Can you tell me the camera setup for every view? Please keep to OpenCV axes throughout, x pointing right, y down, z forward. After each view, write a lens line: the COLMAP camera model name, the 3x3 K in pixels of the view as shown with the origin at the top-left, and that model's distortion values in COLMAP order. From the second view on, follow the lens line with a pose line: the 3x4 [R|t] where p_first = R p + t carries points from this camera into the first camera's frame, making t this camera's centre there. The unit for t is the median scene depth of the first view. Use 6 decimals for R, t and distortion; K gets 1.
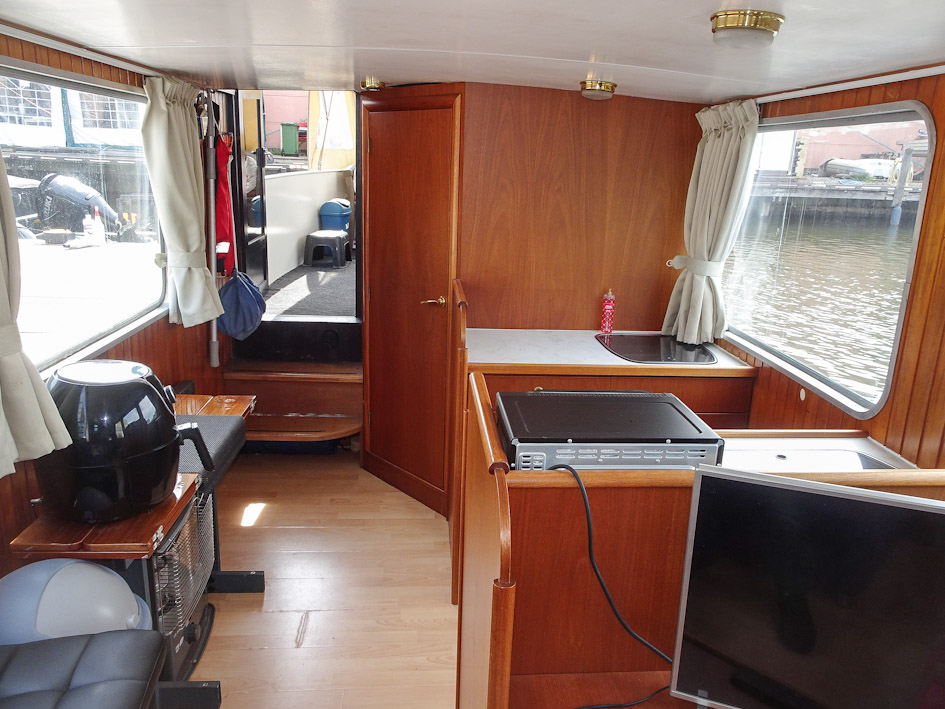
lens RADIAL K [[693.1, 0, 472.5], [0, 693.1, 354.5], [0, 0, 1]] dist [0.012371, -0.001717]
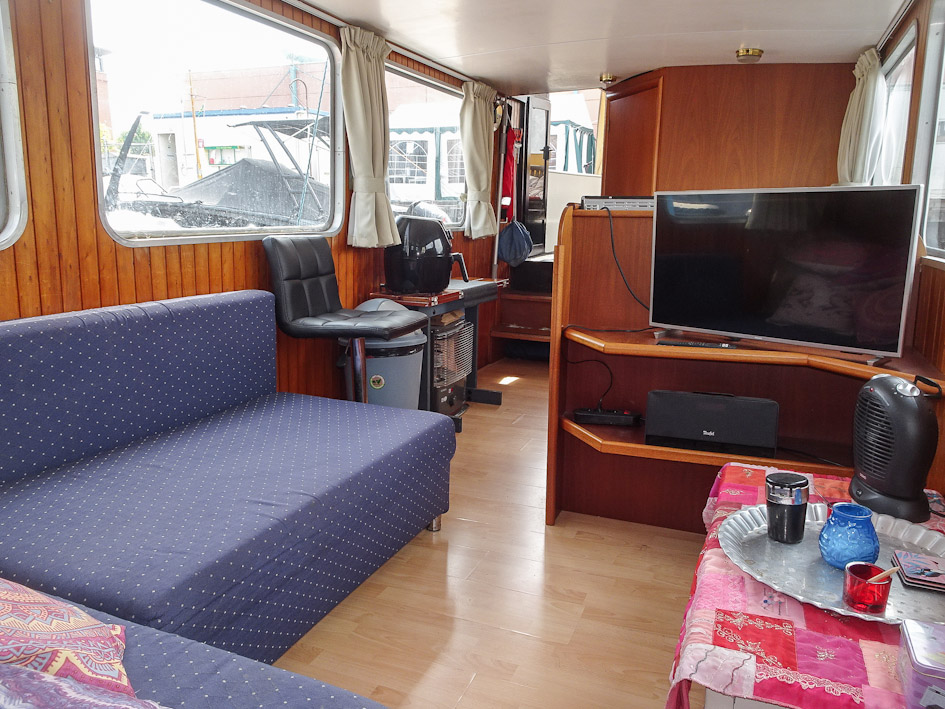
lens RADIAL K [[693.1, 0, 472.5], [0, 693.1, 354.5], [0, 0, 1]] dist [0.012371, -0.001717]
pose [[0.896646, 0.067365, -0.437594, 0.249664], [-0.099820, 0.993668, -0.051565, 0.258817], [0.431349, 0.089916, 0.897693, -0.335205]]
